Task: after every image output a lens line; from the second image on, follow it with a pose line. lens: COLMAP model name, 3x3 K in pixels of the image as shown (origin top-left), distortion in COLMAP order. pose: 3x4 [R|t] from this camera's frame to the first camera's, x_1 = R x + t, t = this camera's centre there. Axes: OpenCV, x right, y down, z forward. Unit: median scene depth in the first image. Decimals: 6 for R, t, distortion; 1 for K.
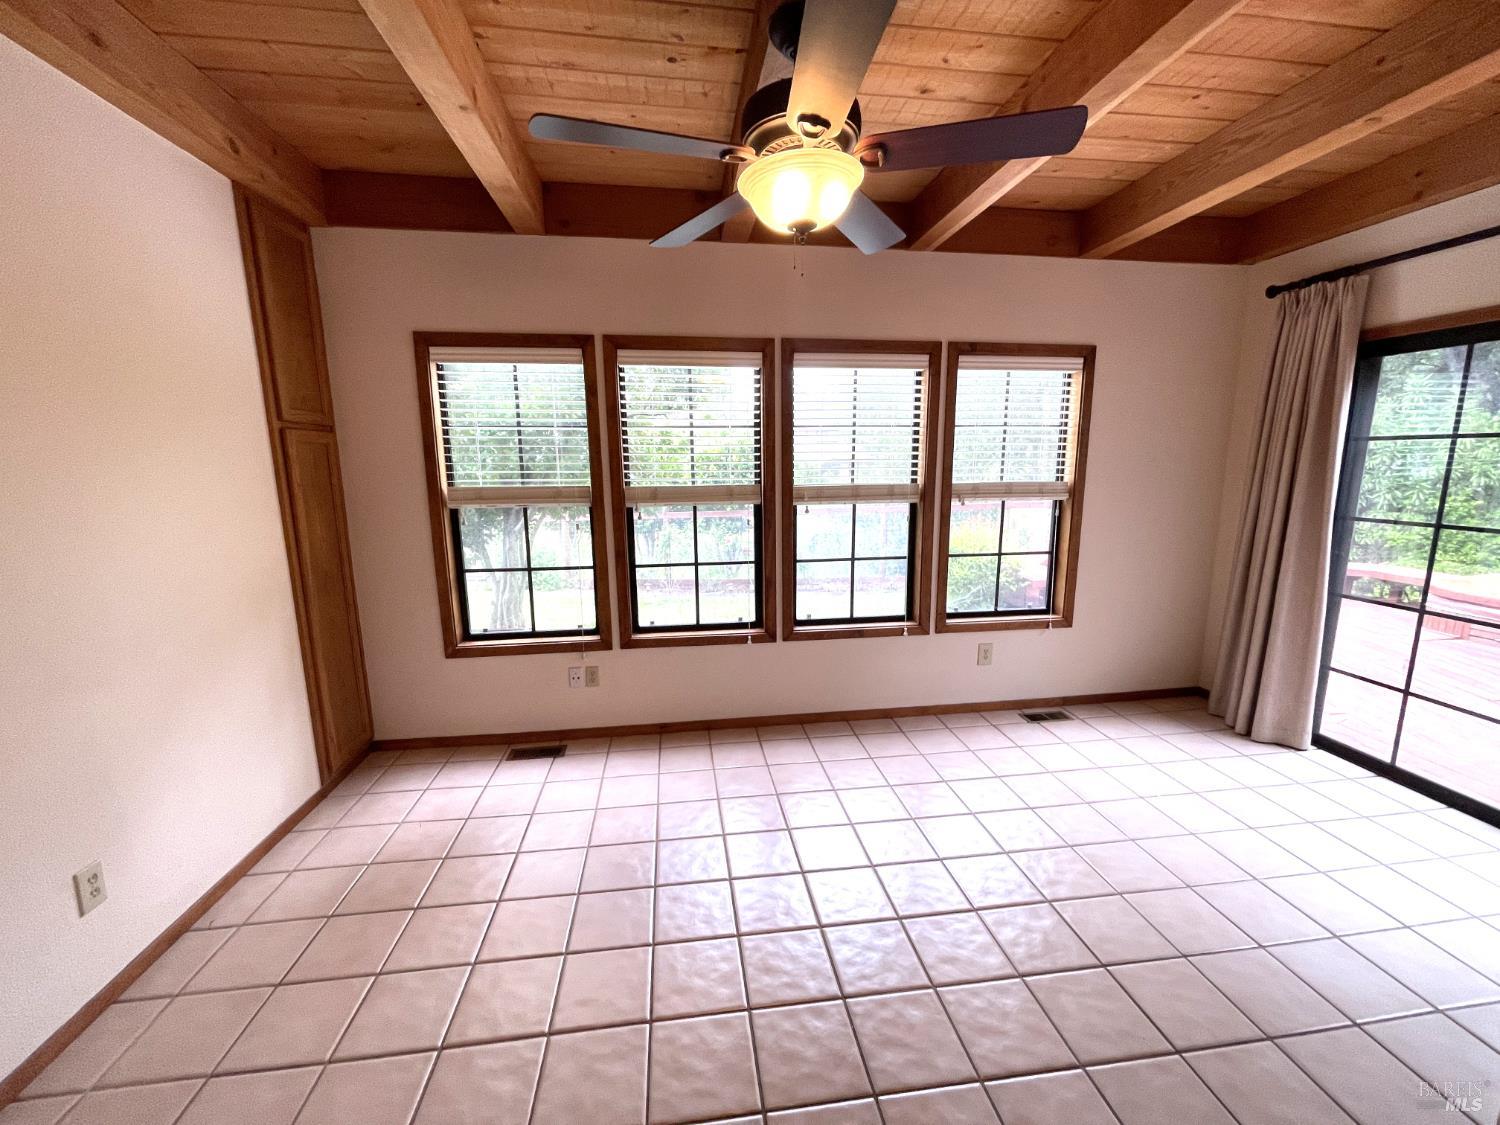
lens RADIAL K [[602.1, 0, 754.1], [0, 602.1, 563.9], [0, 0, 1]] dist [0.001651, 0.000354]
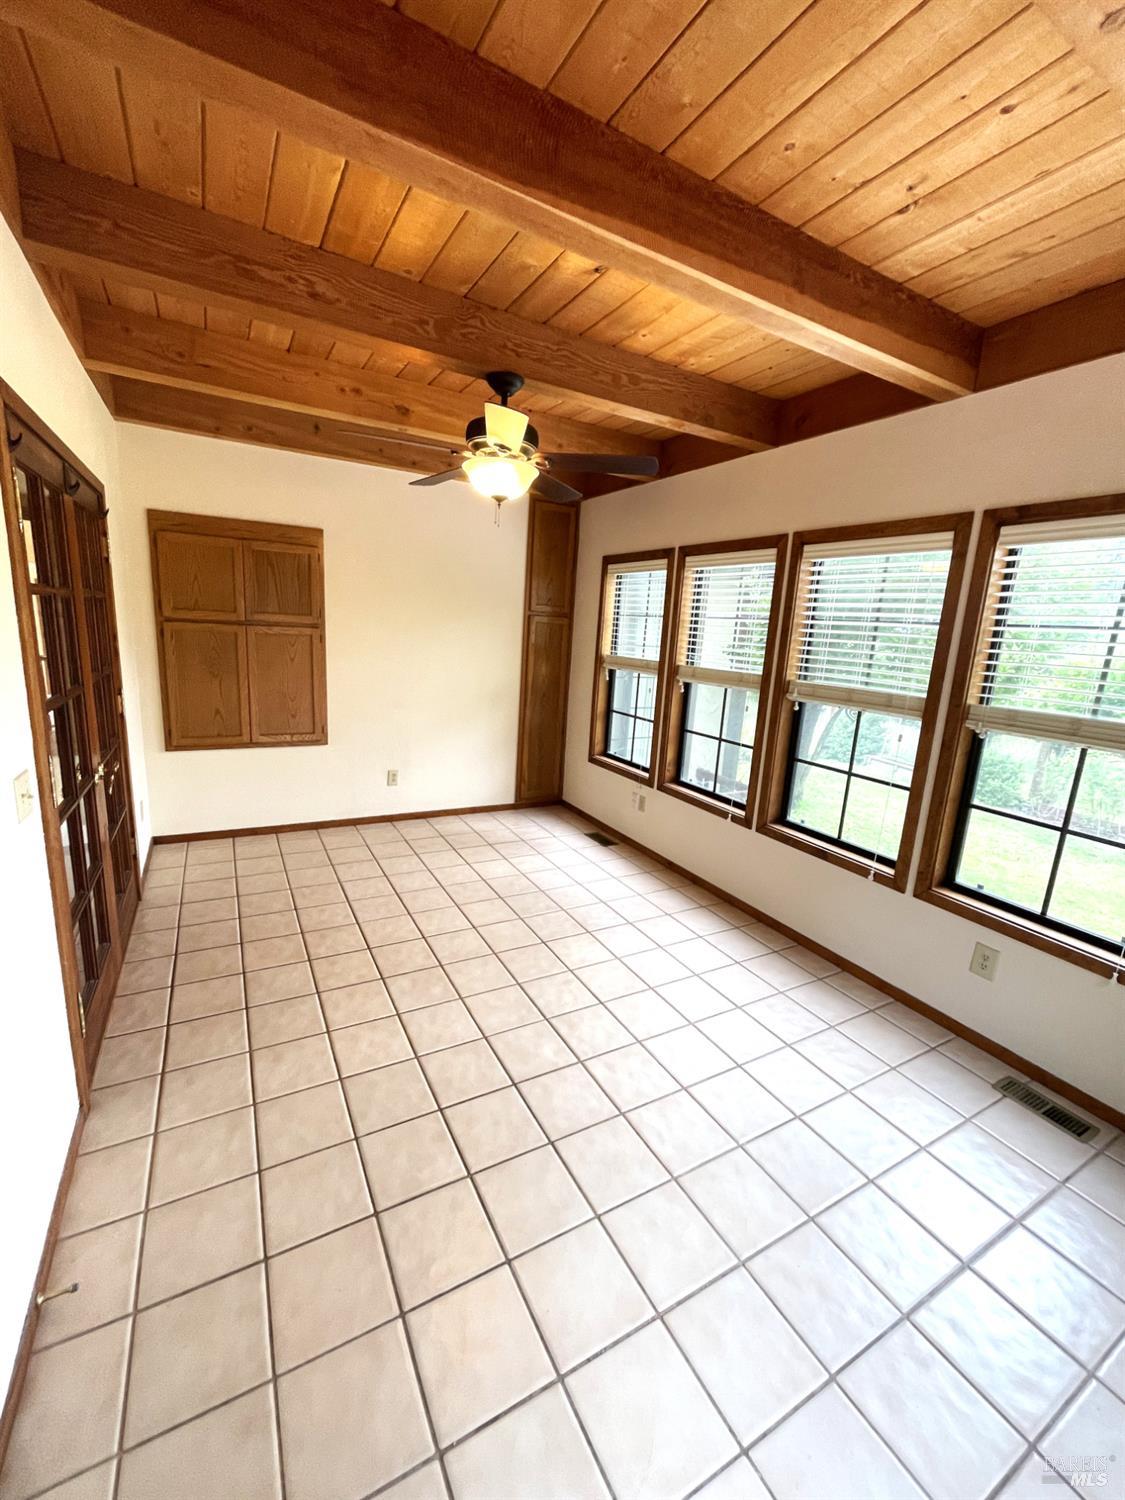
lens RADIAL K [[602.1, 0, 560.9], [0, 602.1, 743.7], [0, 0, 1]] dist [0.001651, 0.000354]
pose [[0.366569, 0.208957, -0.906622, 0.878524], [-0.217880, 0.966636, 0.134695, -0.084811], [0.904519, 0.148160, 0.399866, 0.296927]]
